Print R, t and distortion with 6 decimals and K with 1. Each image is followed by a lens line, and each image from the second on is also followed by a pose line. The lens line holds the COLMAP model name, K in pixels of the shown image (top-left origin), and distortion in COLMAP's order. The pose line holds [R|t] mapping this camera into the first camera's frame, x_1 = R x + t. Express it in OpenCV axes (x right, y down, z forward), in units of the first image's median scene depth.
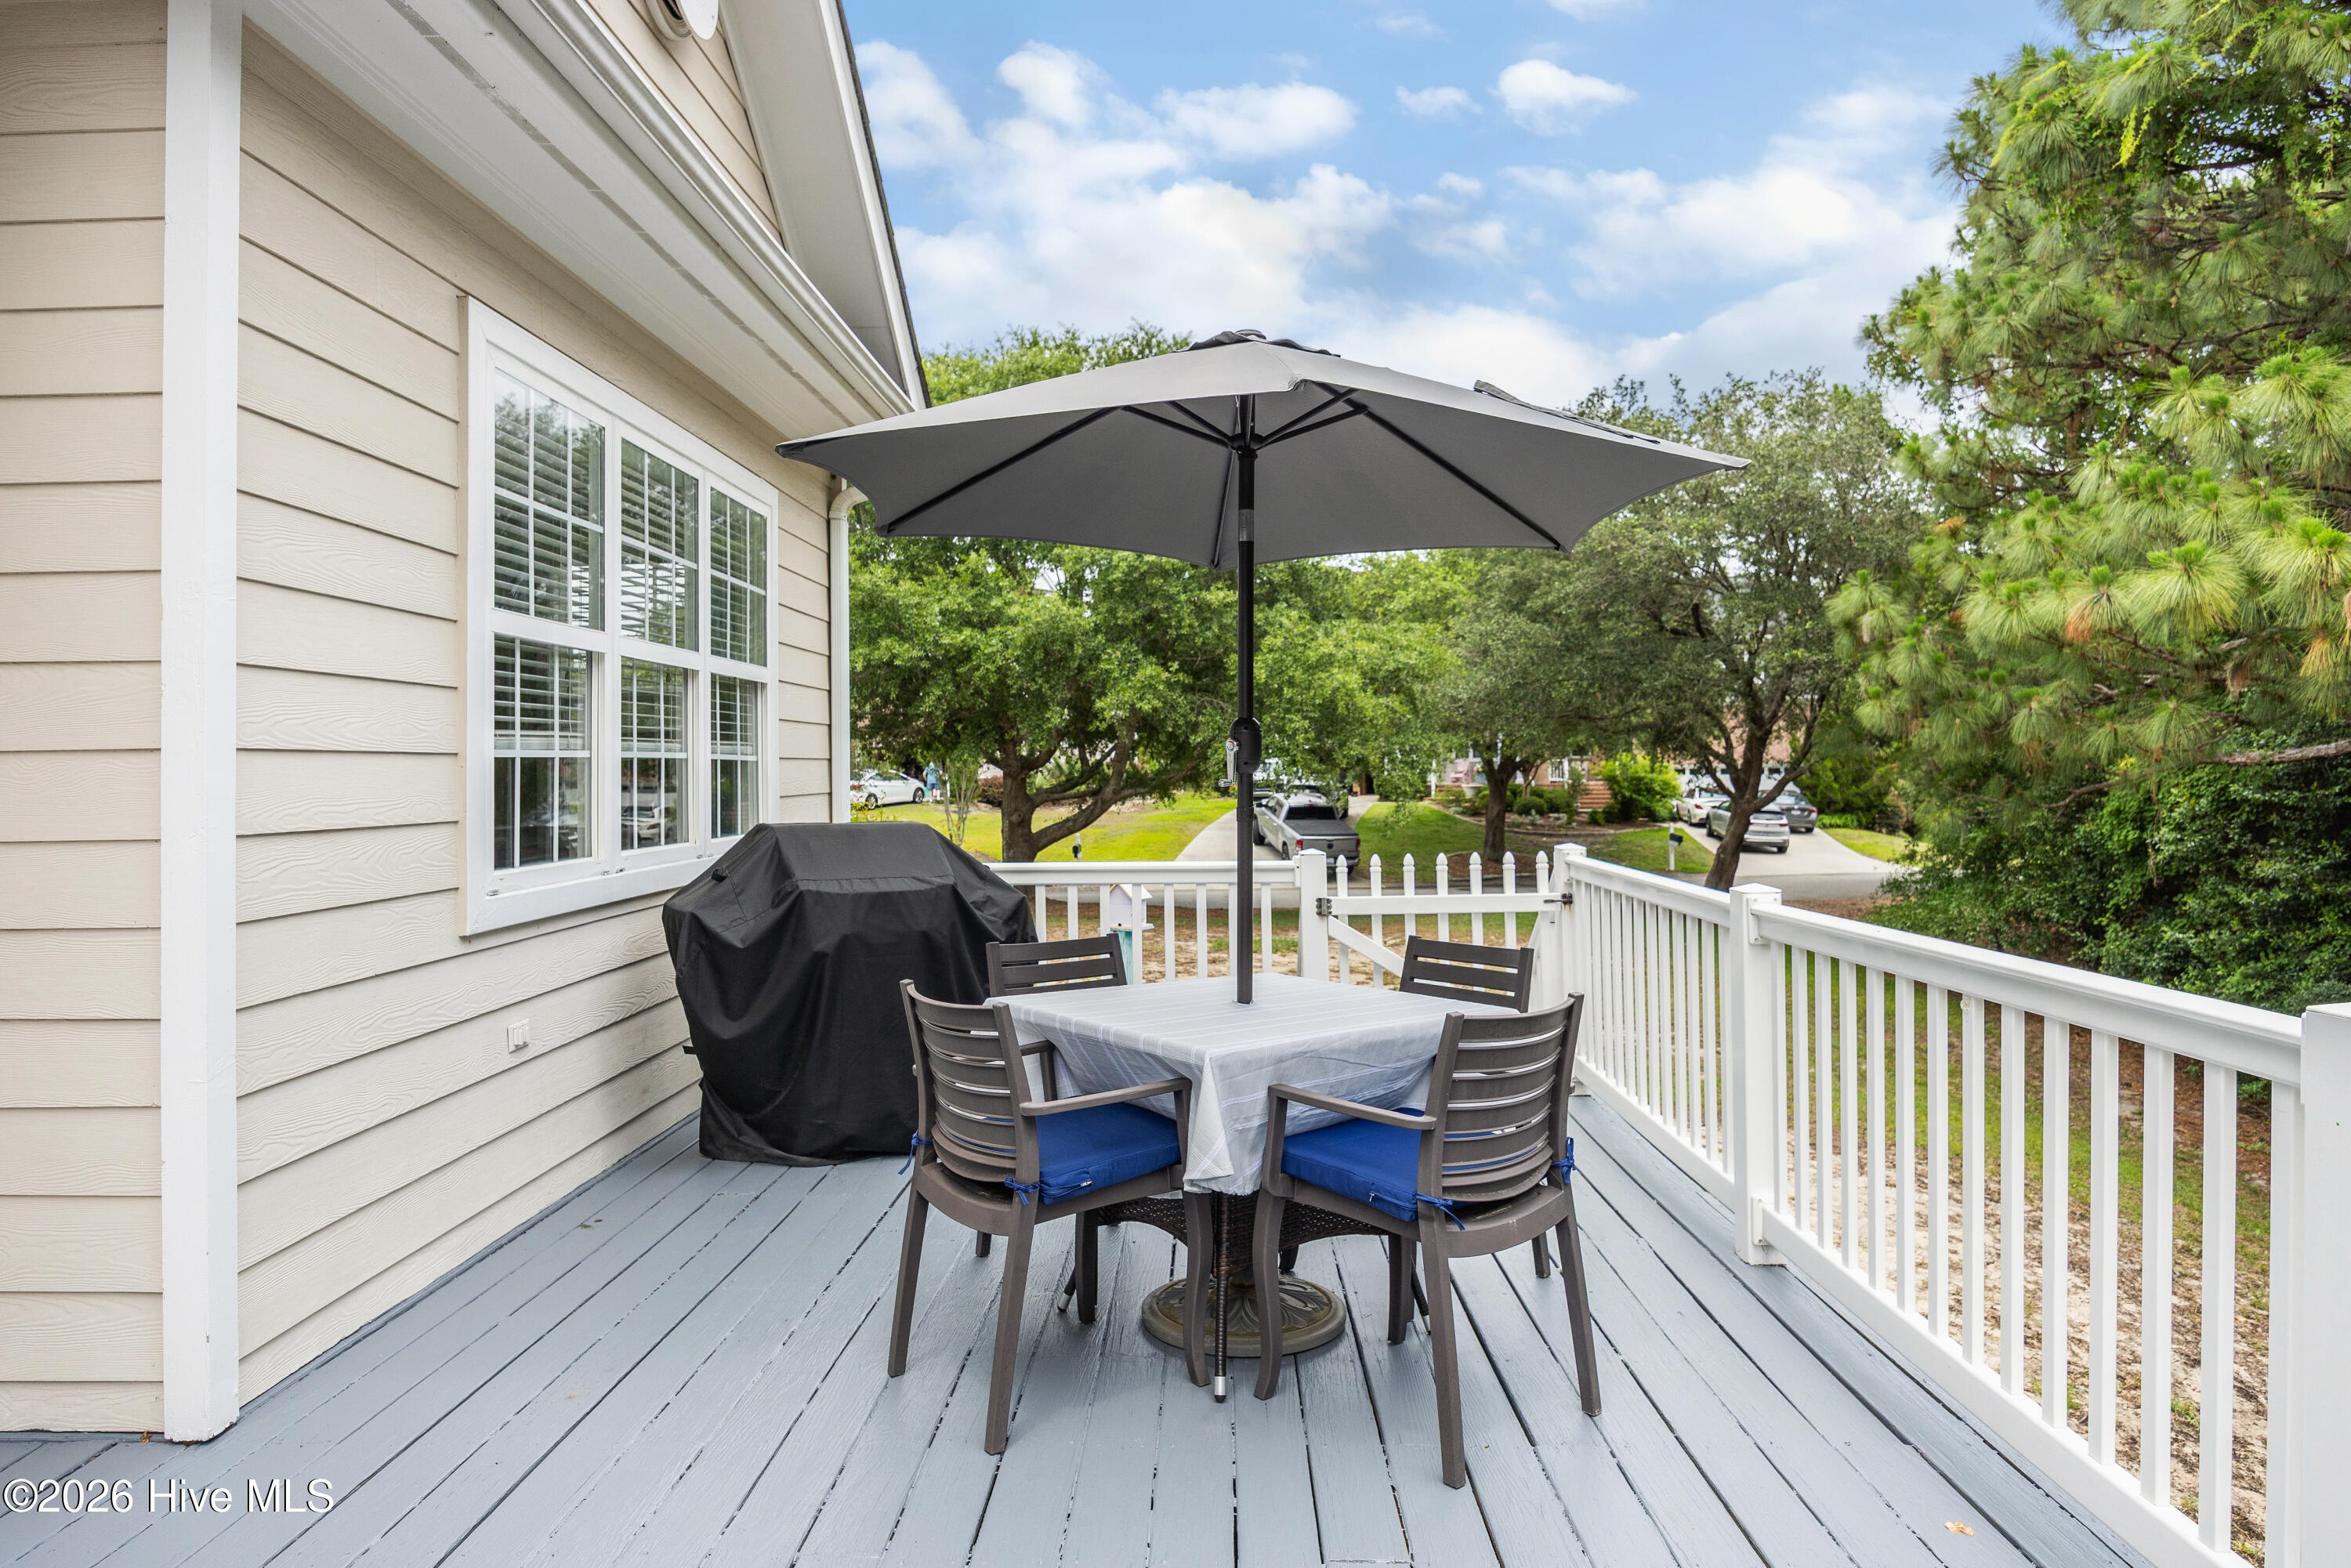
lens RADIAL K [[1382.2, 0, 1173.8], [0, 1382.2, 749.5], [0, 0, 1]] dist [-0.006843, -0.002793]
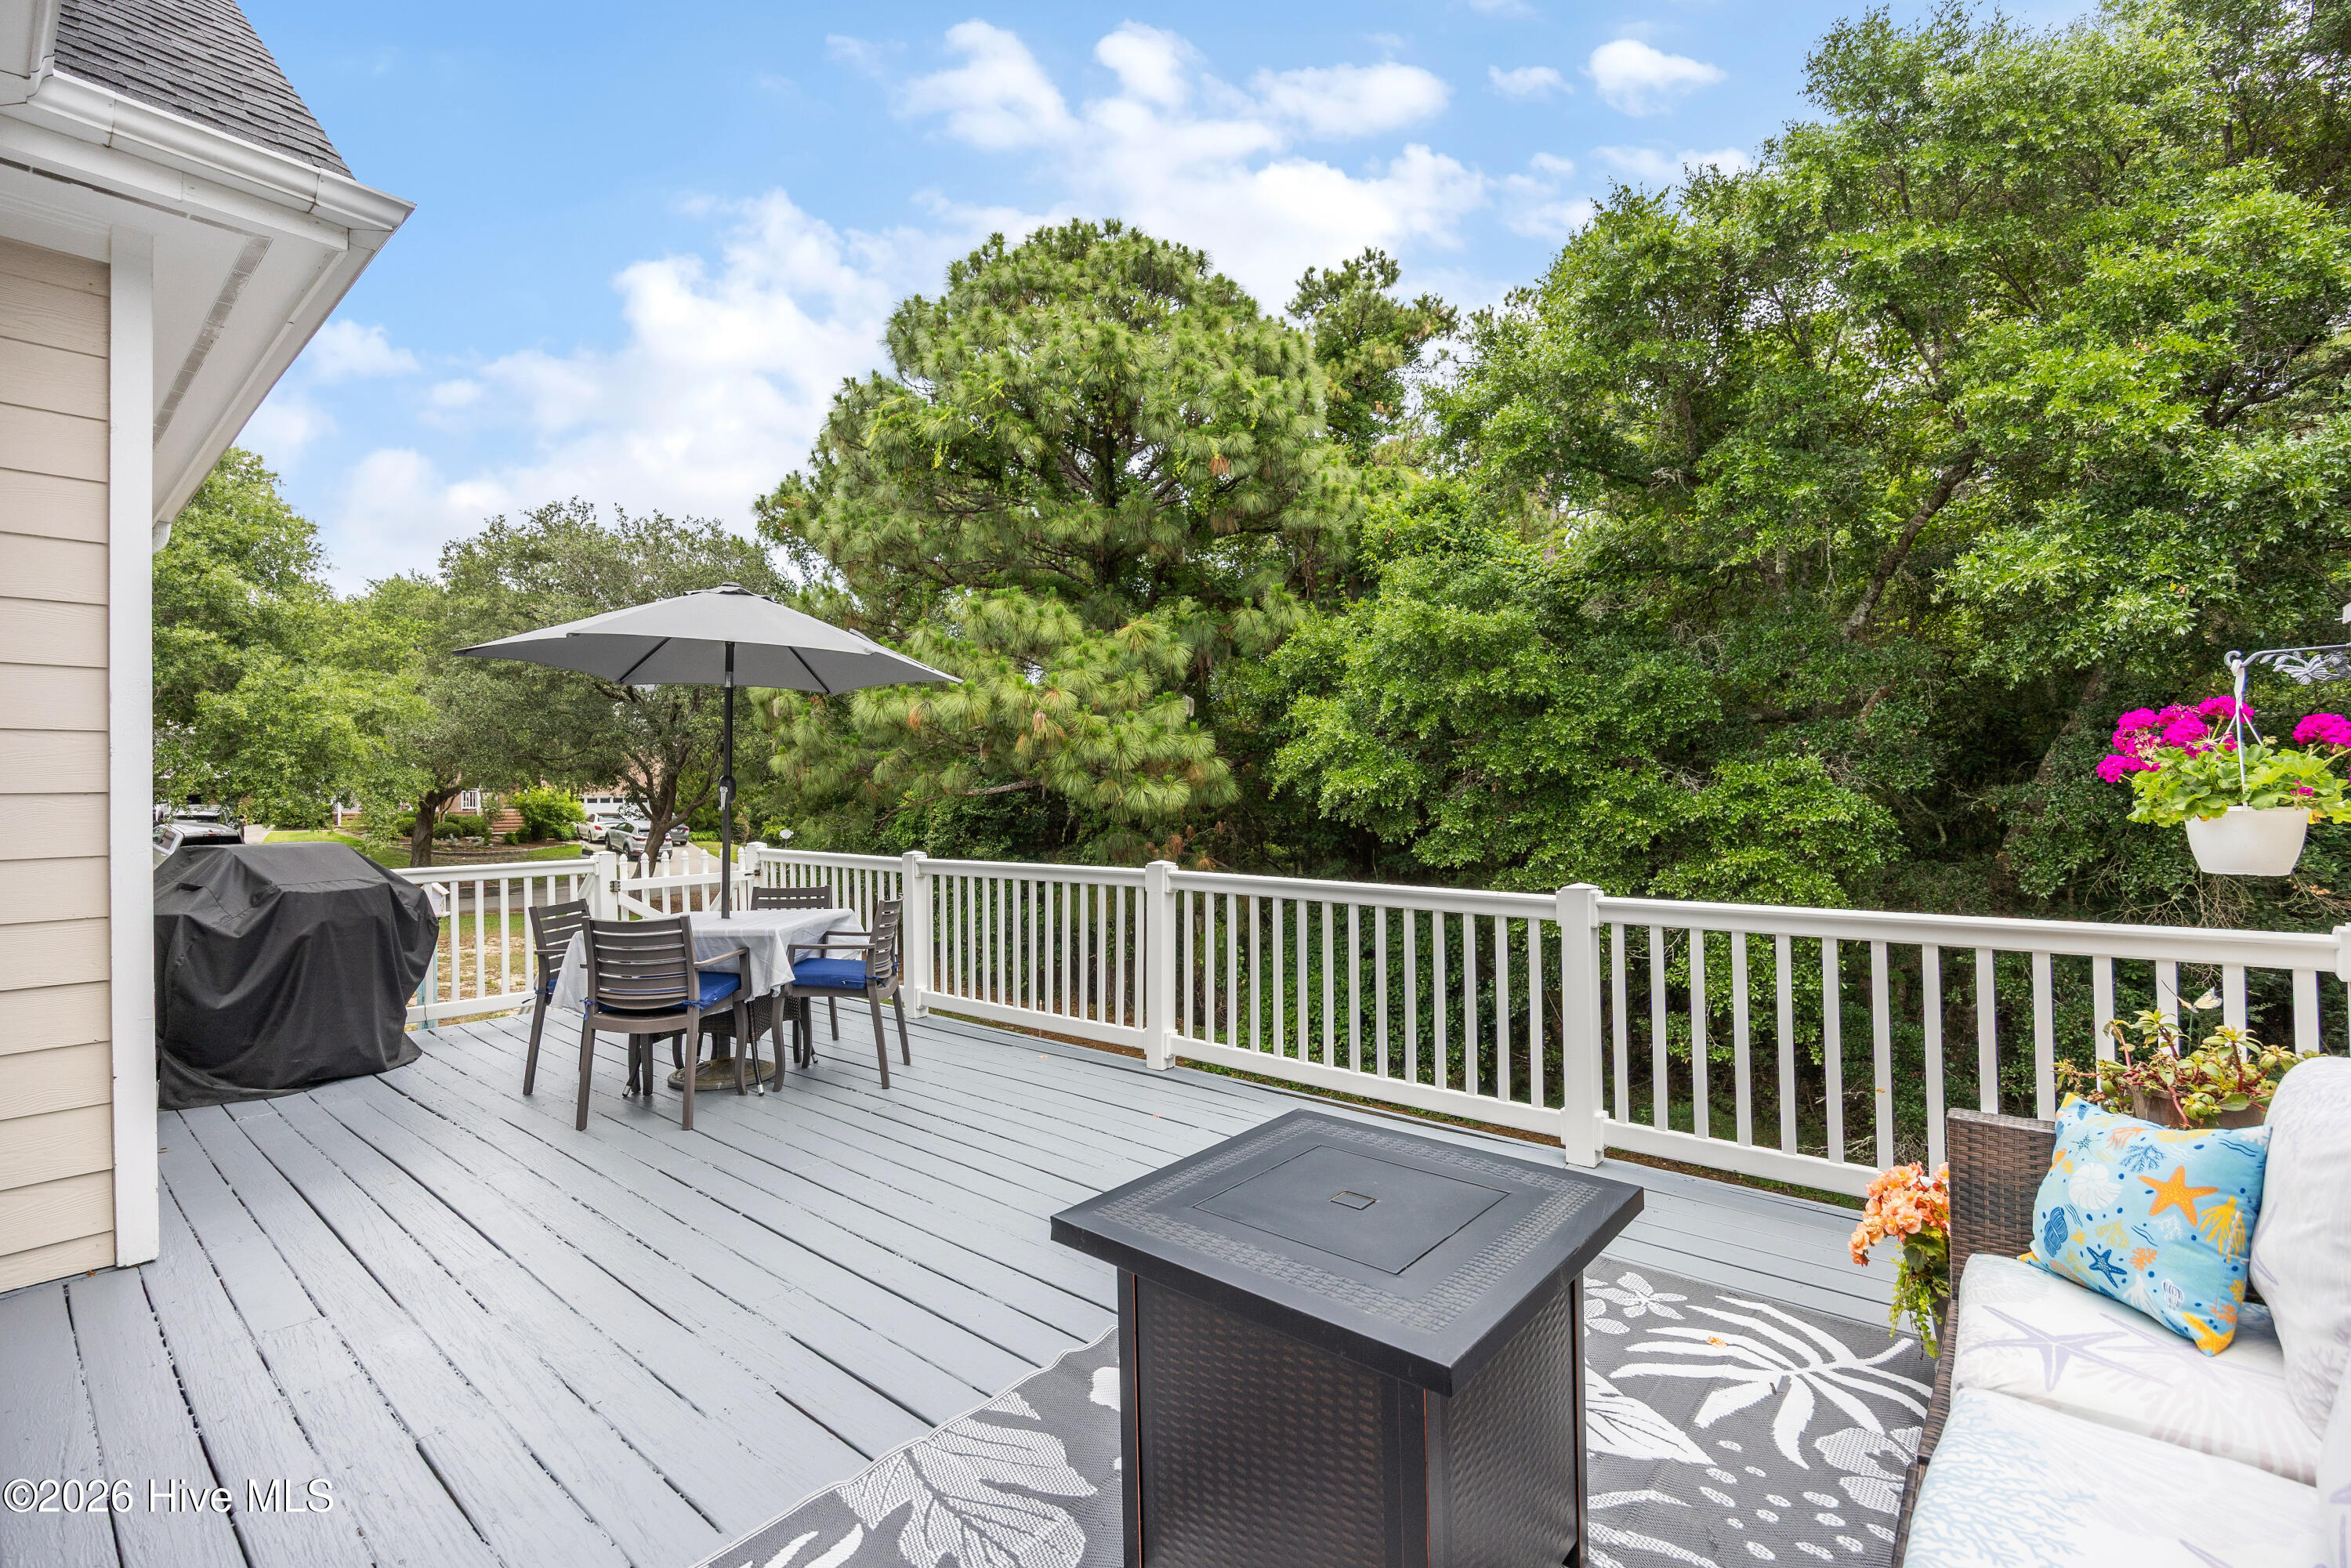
lens RADIAL K [[1033.1, 0, 1184.7], [0, 1033.1, 758.7], [0, 0, 1]] dist [-0.014035, -0.000287]
pose [[0.618547, 0.026947, 0.785286, -0.103549], [-0.008023, 0.999576, -0.027980, -0.001673], [-0.785707, 0.011007, 0.618501, -0.064371]]
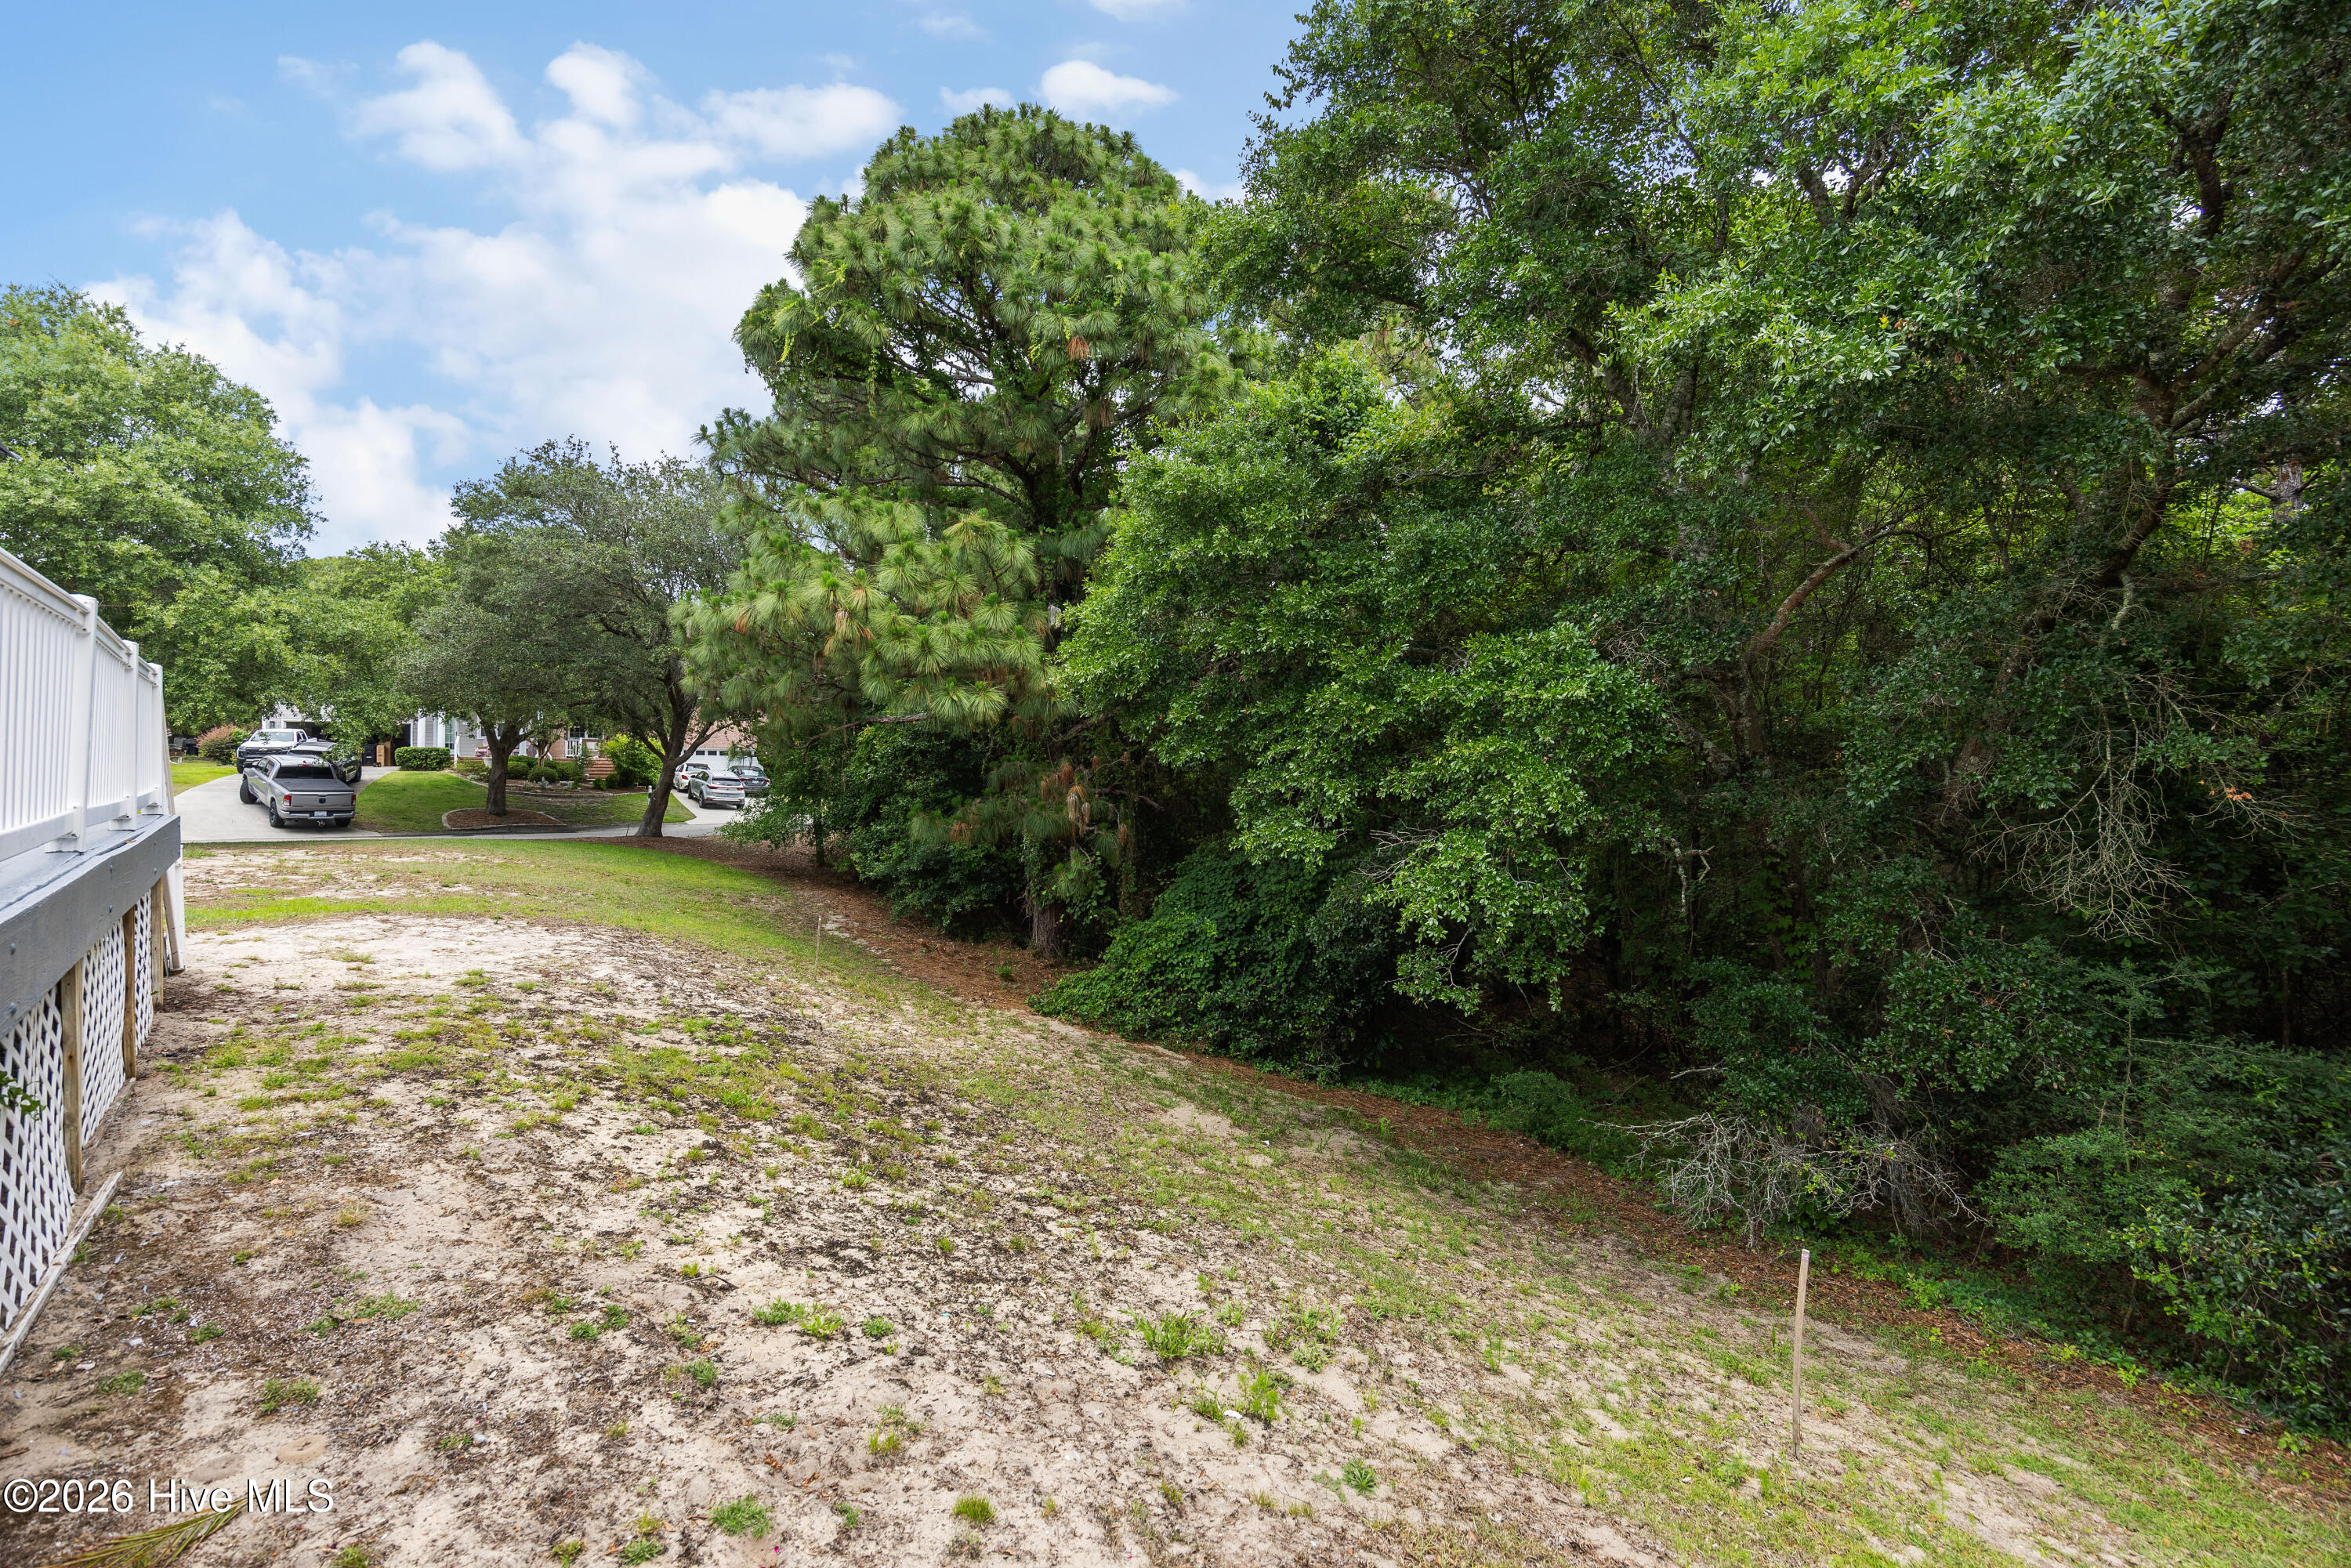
lens RADIAL K [[1054.6, 0, 1167.7], [0, 1054.6, 764.8], [0, 0, 1]] dist [-0.034673, 0.010715]
pose [[0.732300, 0.019932, 0.680691, 0.087657], [-0.029206, 0.999571, 0.002150, 0.037767], [-0.680356, -0.021455, 0.732568, -0.182332]]
